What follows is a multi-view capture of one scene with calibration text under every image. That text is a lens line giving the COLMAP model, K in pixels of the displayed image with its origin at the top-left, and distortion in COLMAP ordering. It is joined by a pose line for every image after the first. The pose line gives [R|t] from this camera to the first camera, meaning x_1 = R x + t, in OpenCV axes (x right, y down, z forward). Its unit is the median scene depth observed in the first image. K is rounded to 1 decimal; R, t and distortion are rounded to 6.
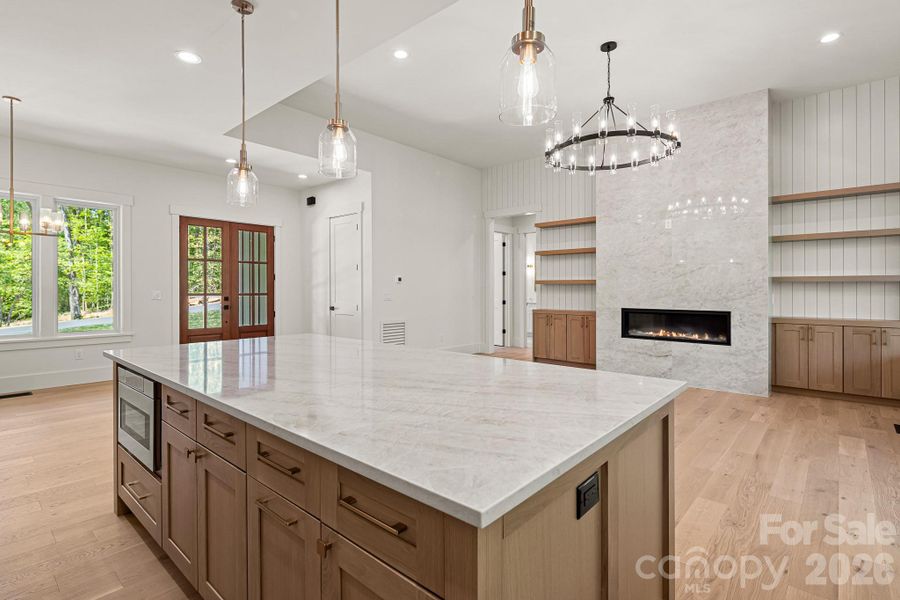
lens RADIAL K [[439.3, 0, 444.7], [0, 439.3, 288.8], [0, 0, 1]] dist [0.002188, -0.001456]
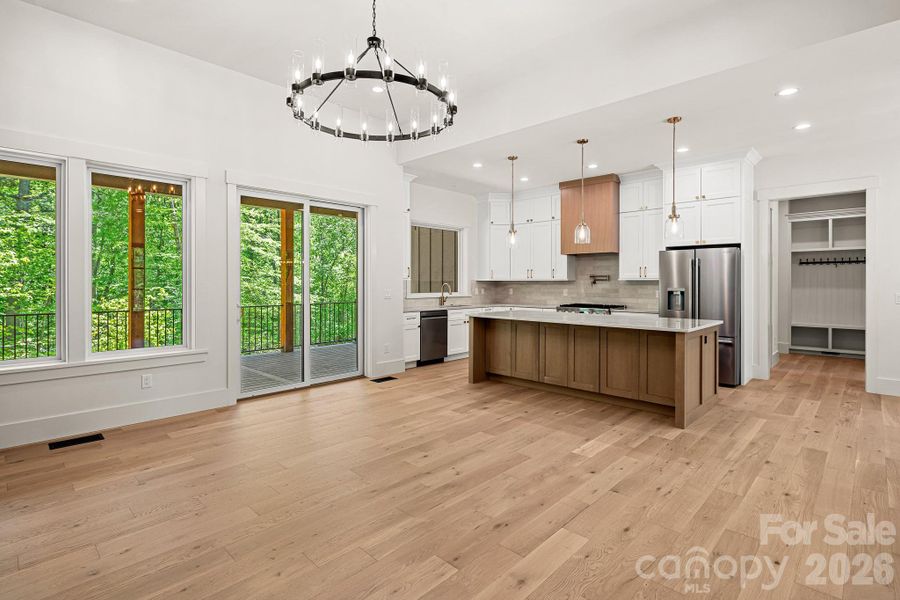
lens RADIAL K [[437.9, 0, 443.6], [0, 437.9, 283.6], [0, 0, 1]] dist [0.001703, -0.000306]
pose [[-0.998928, -0.002418, 0.046228, 0.142255], [-0.002271, 0.999992, 0.003245, -0.010558], [-0.046235, 0.003136, -0.998926, 1.141490]]
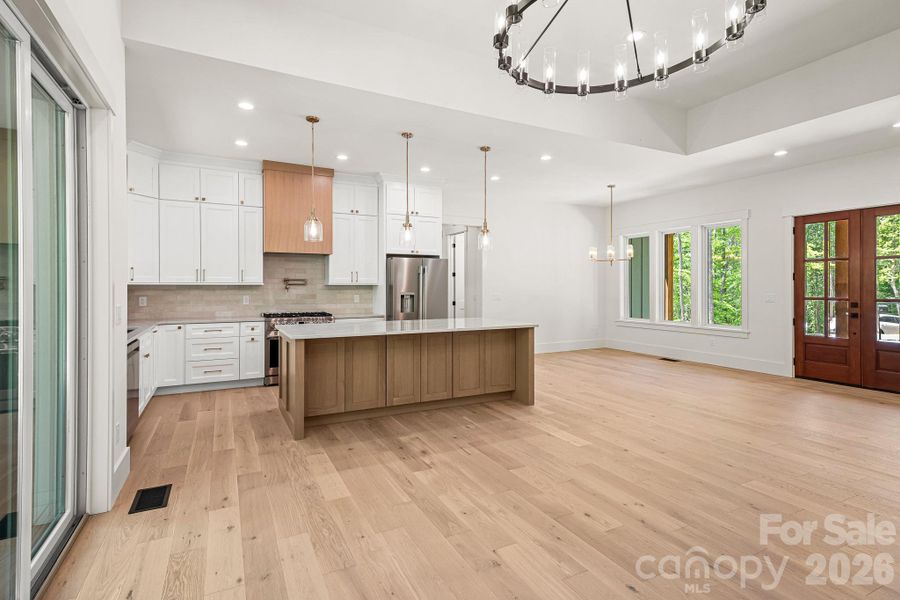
lens RADIAL K [[440.8, 0, 445.5], [0, 440.8, 286.1], [0, 0, 1]] dist [0.022064, -0.000334]
pose [[-0.366877, -0.002495, -0.930266, 0.607499], [-0.000391, 0.999997, -0.002528, -0.010974], [0.930269, -0.000563, -0.366876, 0.655448]]
